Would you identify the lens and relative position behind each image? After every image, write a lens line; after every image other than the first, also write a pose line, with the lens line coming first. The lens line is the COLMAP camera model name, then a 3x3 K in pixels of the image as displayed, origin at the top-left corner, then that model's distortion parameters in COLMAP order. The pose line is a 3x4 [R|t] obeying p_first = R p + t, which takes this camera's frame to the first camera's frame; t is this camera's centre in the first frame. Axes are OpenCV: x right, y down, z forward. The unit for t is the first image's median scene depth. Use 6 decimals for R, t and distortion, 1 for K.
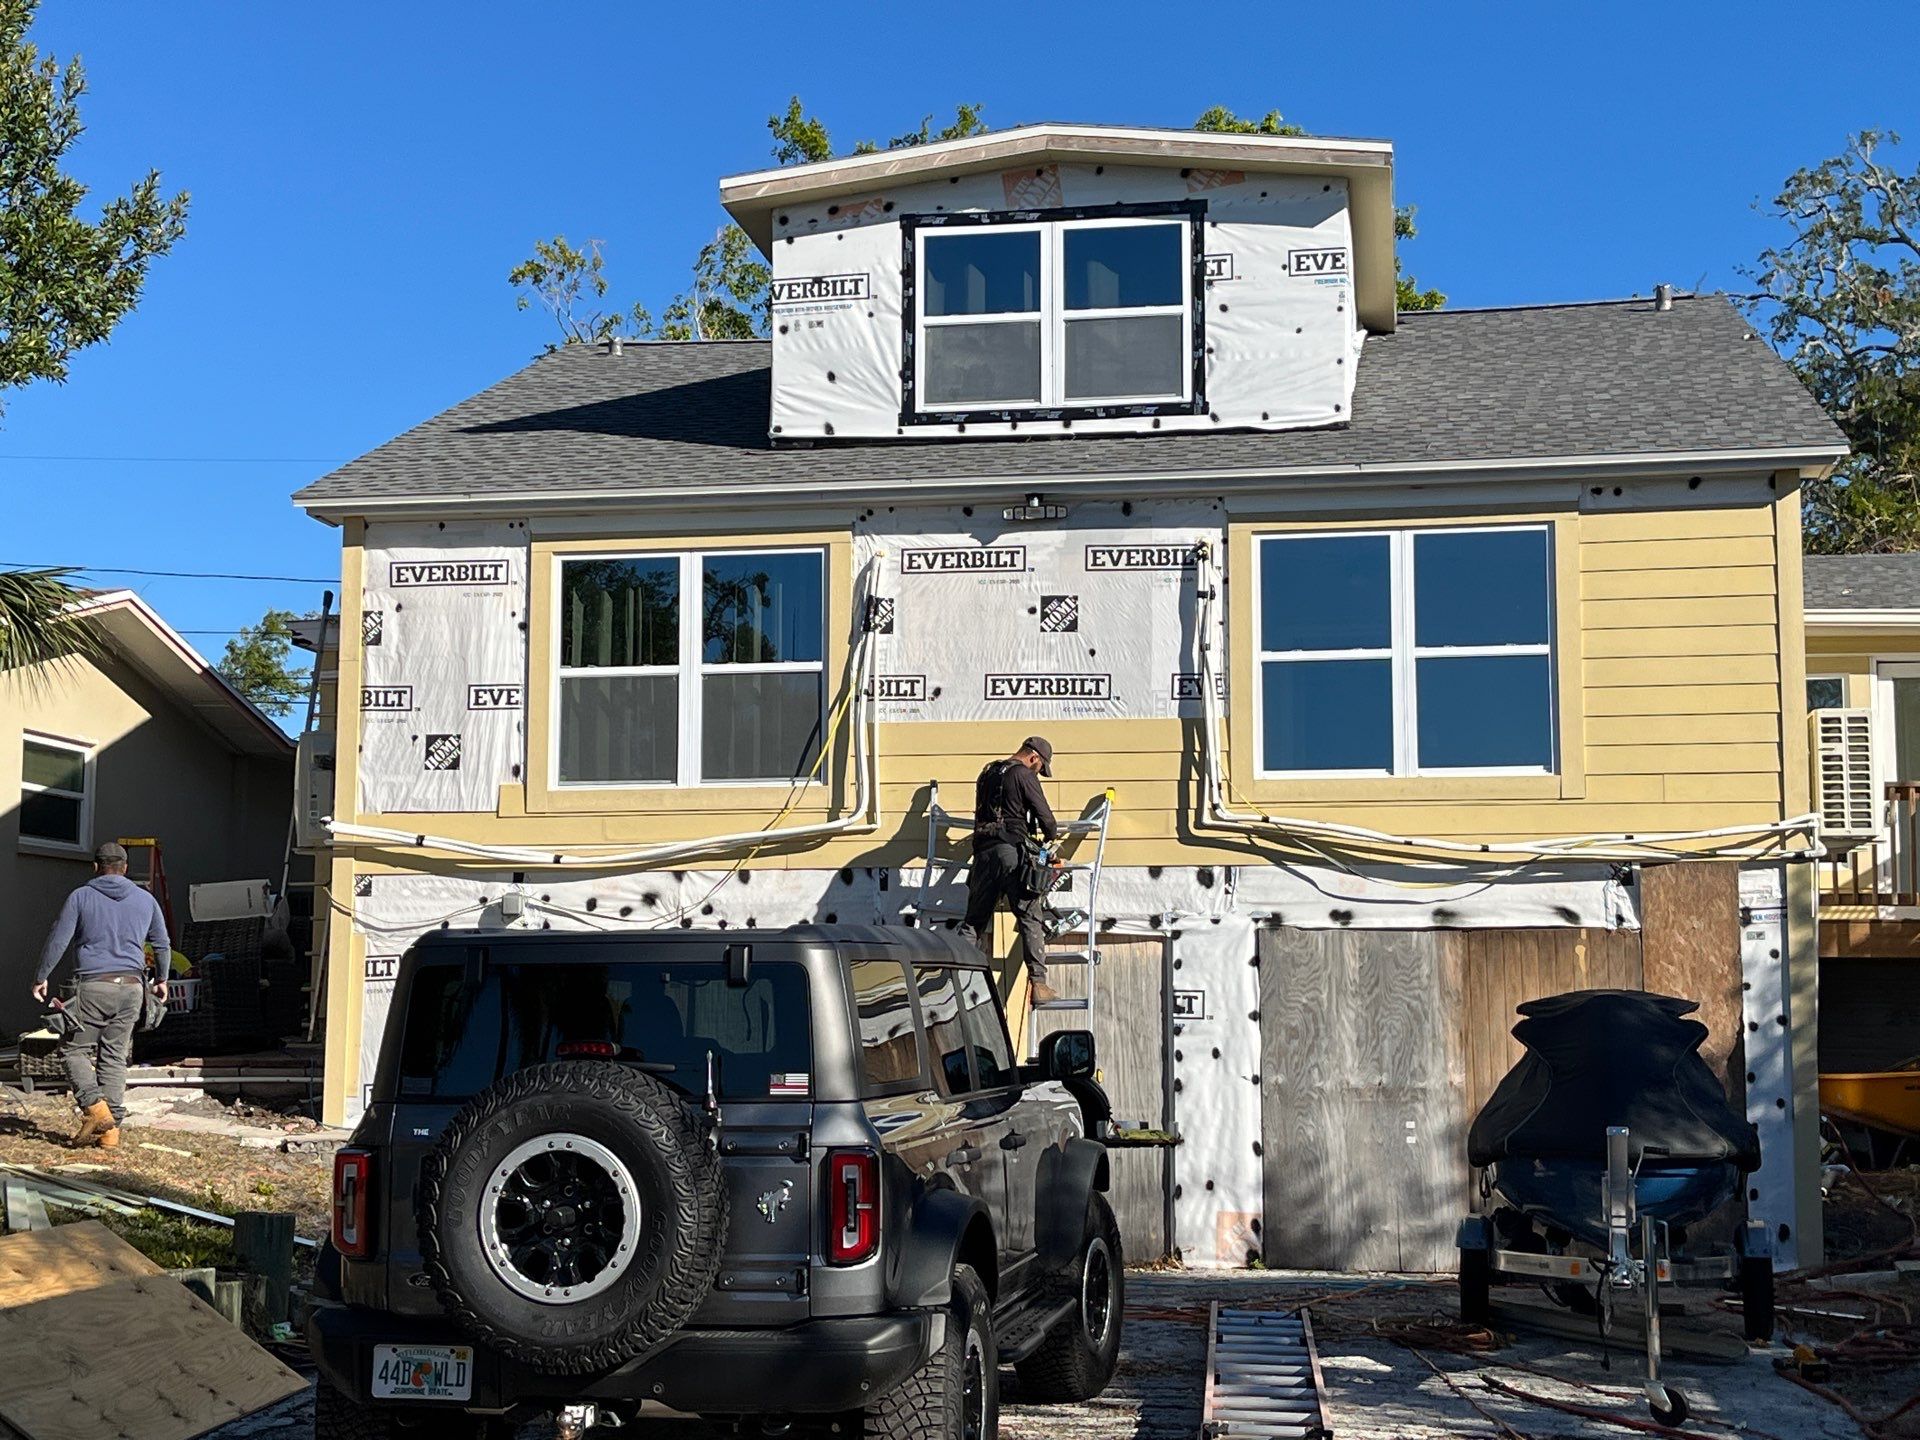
lens RADIAL K [[2720.2, 0, 927.8], [0, 2720.2, 733.6], [0, 0, 1]] dist [0.069085, 0.000000]
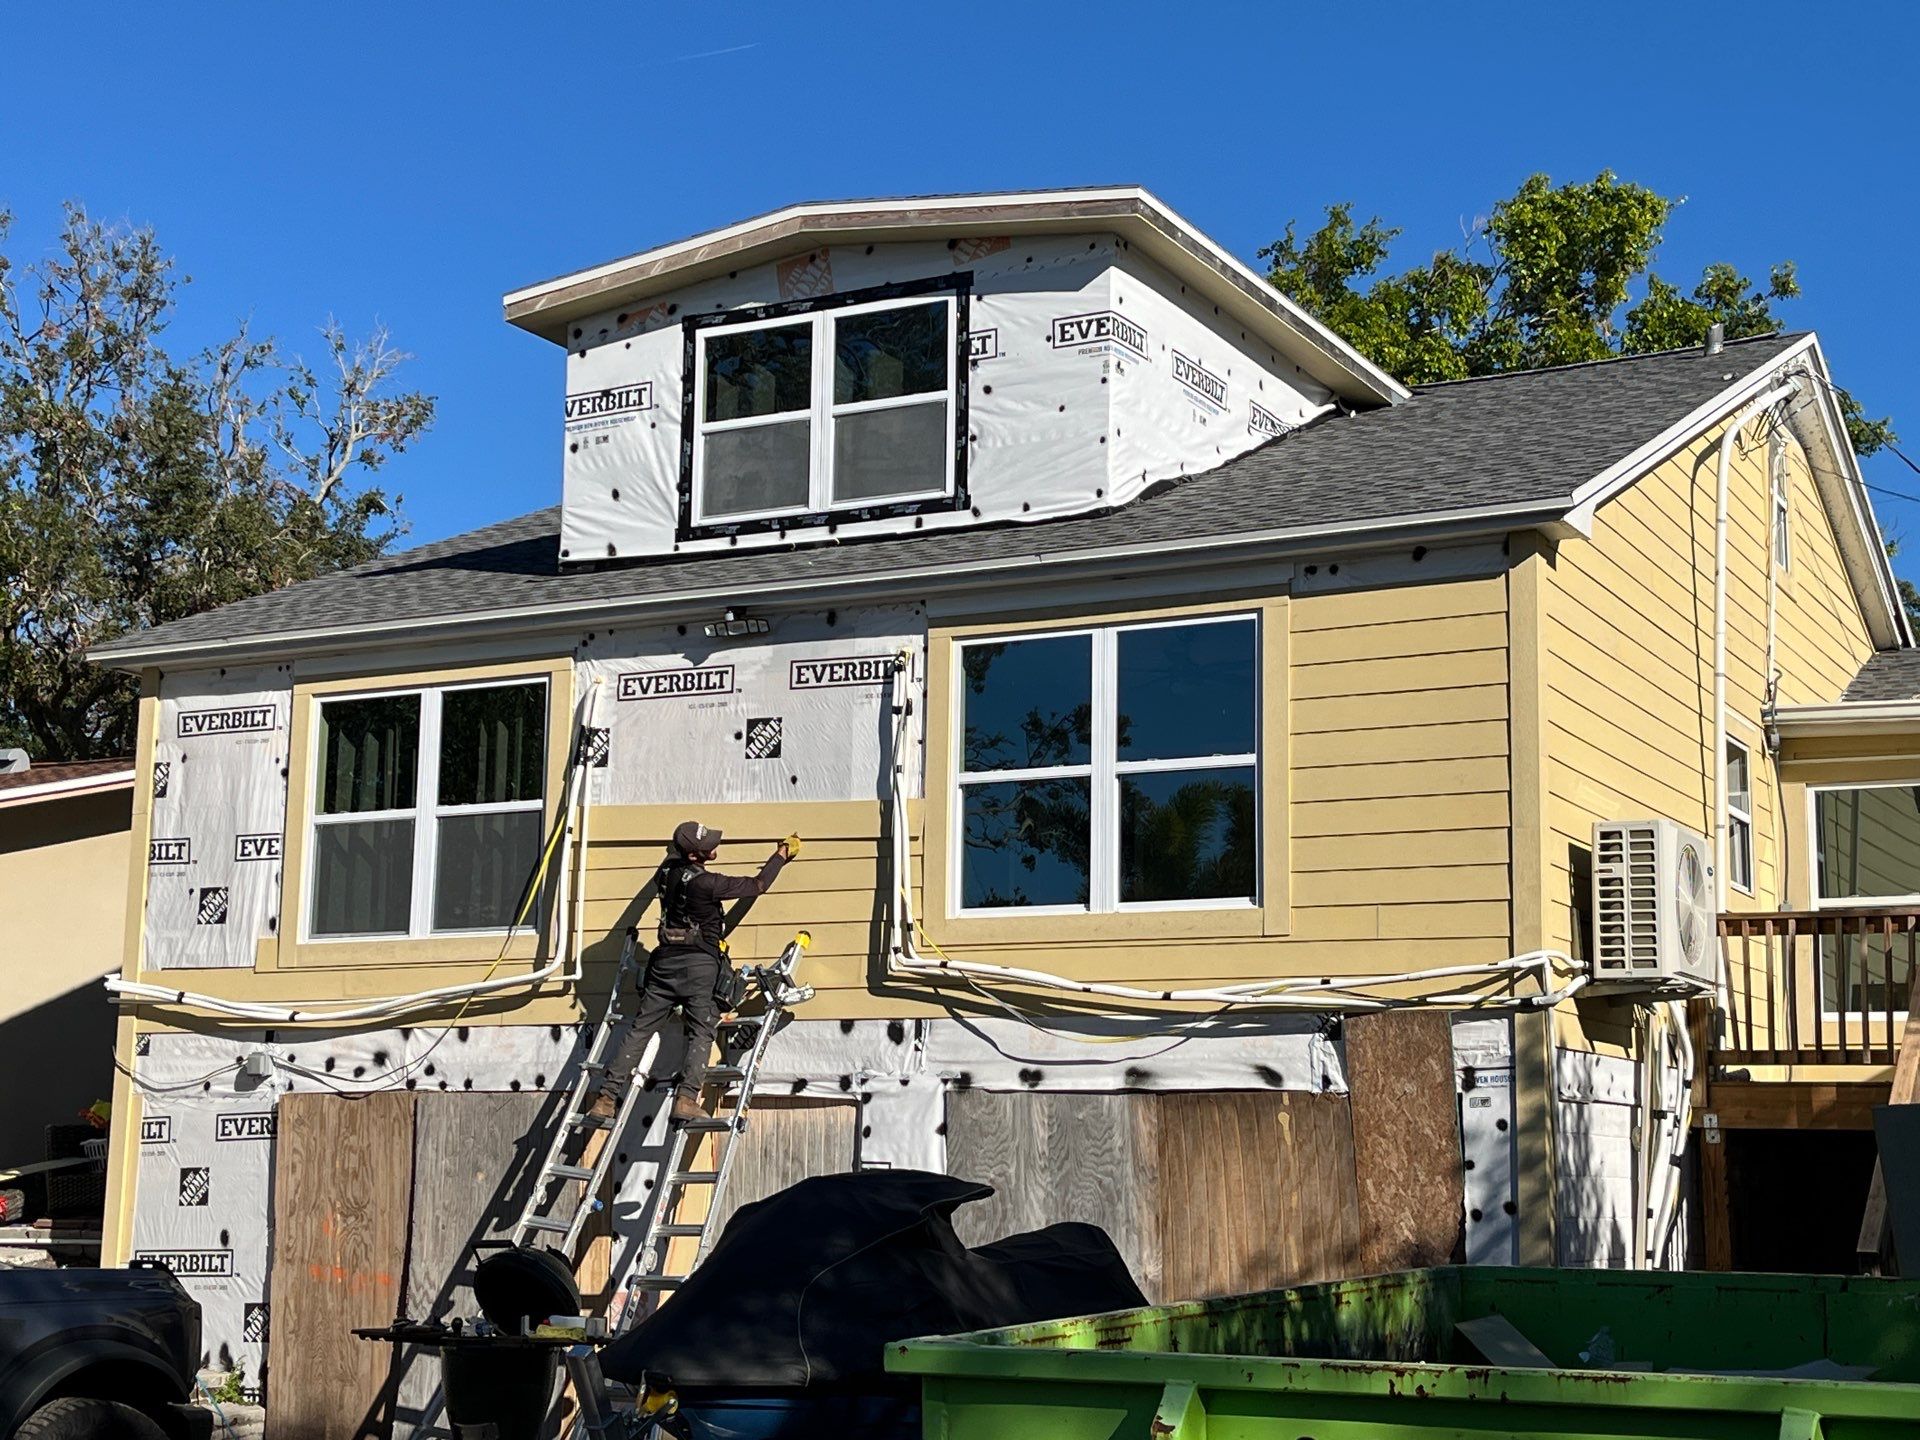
lens RADIAL K [[2720.2, 0, 962.1], [0, 2720.2, 731.0], [0, 0, 1]] dist [0.069085, 0.000000]
pose [[0.948415, -0.038075, -0.314736, 0.389985], [0.020283, 0.998015, -0.059613, 0.008425], [0.316381, 0.050154, 0.947305, 0.166475]]
